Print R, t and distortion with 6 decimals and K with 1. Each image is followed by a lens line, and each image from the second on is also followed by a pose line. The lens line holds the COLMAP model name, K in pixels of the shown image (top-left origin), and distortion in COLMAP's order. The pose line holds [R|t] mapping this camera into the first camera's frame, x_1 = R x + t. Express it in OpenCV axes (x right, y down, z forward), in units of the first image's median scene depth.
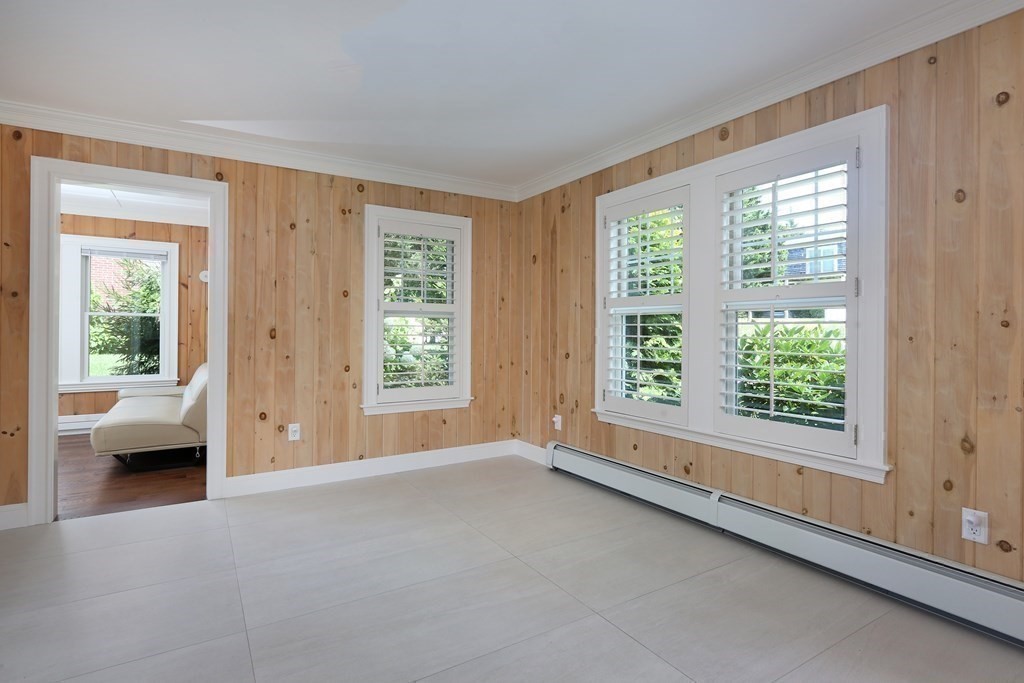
lens RADIAL K [[518.2, 0, 514.8], [0, 518.2, 337.1], [0, 0, 1]] dist [0.000397, -0.000264]
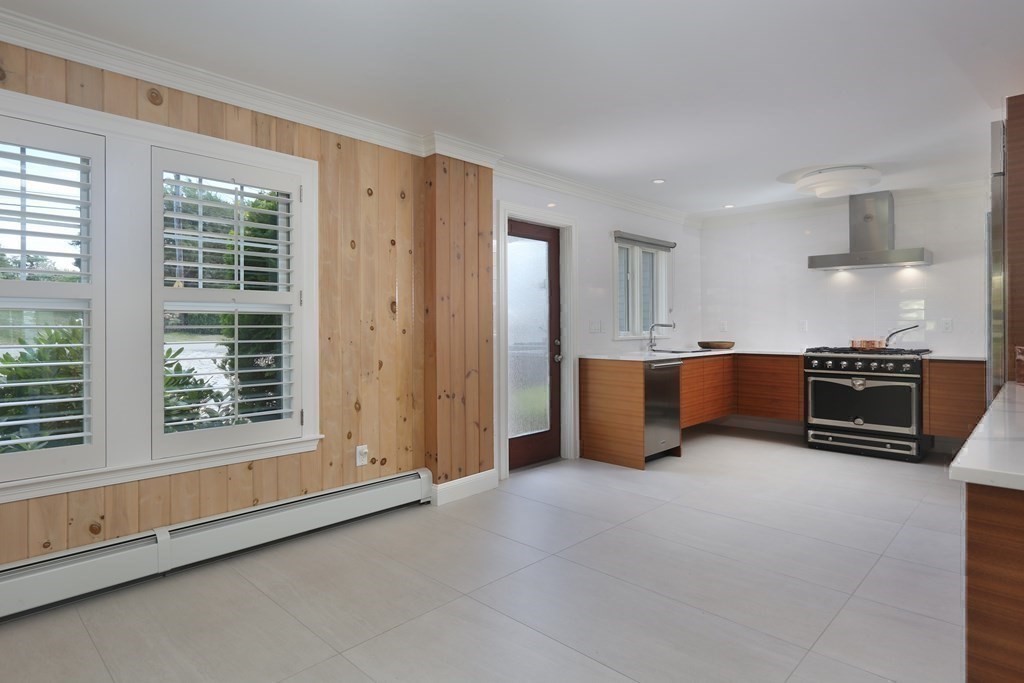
lens RADIAL K [[553.7, 0, 509.2], [0, 553.7, 332.8], [0, 0, 1]] dist [0.007424, -0.001307]
pose [[-0.237380, -0.019491, 0.971221, -0.809015], [0.009519, 0.999704, 0.022389, -0.042554], [-0.971370, 0.014560, -0.237125, 0.902867]]
